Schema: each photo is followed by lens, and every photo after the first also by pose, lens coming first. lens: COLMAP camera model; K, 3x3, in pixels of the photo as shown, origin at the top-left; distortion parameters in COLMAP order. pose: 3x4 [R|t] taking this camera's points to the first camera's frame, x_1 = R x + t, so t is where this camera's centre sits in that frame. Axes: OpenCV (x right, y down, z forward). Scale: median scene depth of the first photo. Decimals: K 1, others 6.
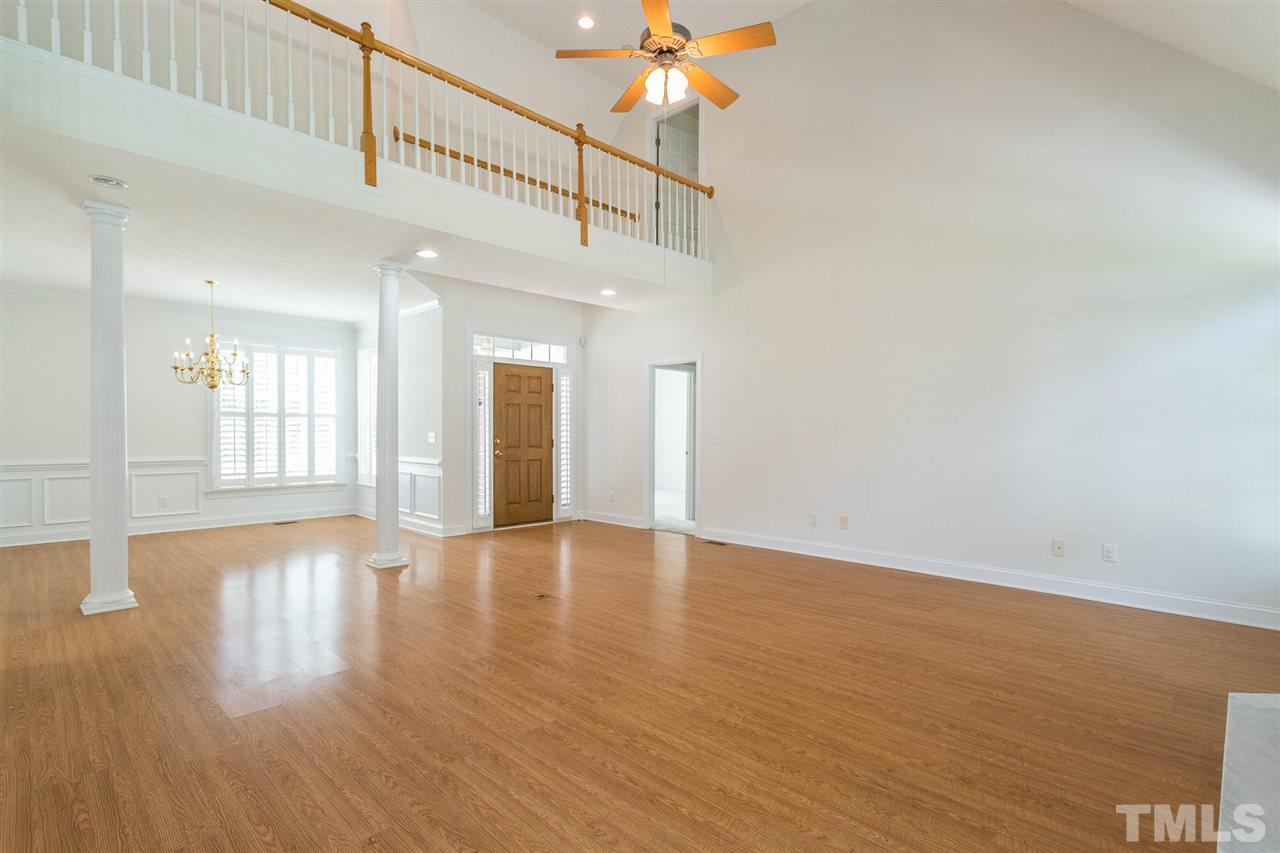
lens RADIAL K [[614.9, 0, 634.1], [0, 614.9, 430.2], [0, 0, 1]] dist [0.000892, -0.000951]
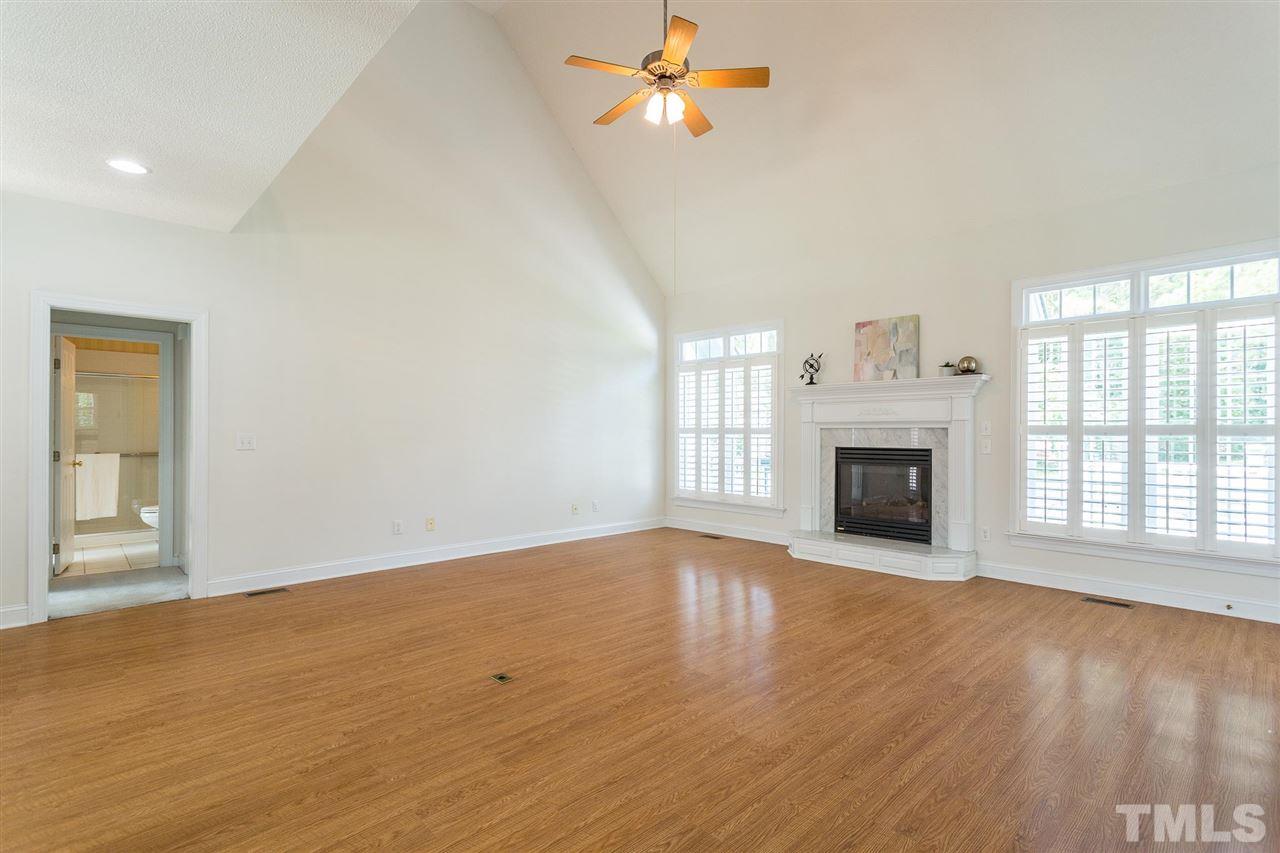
lens RADIAL K [[614.9, 0, 634.1], [0, 614.9, 430.2], [0, 0, 1]] dist [0.000892, -0.000951]
pose [[0.050420, -0.024308, 0.998432, -1.436136], [0.004010, 0.999701, 0.024136, -0.050631], [-0.998720, 0.002787, 0.050502, 1.412993]]
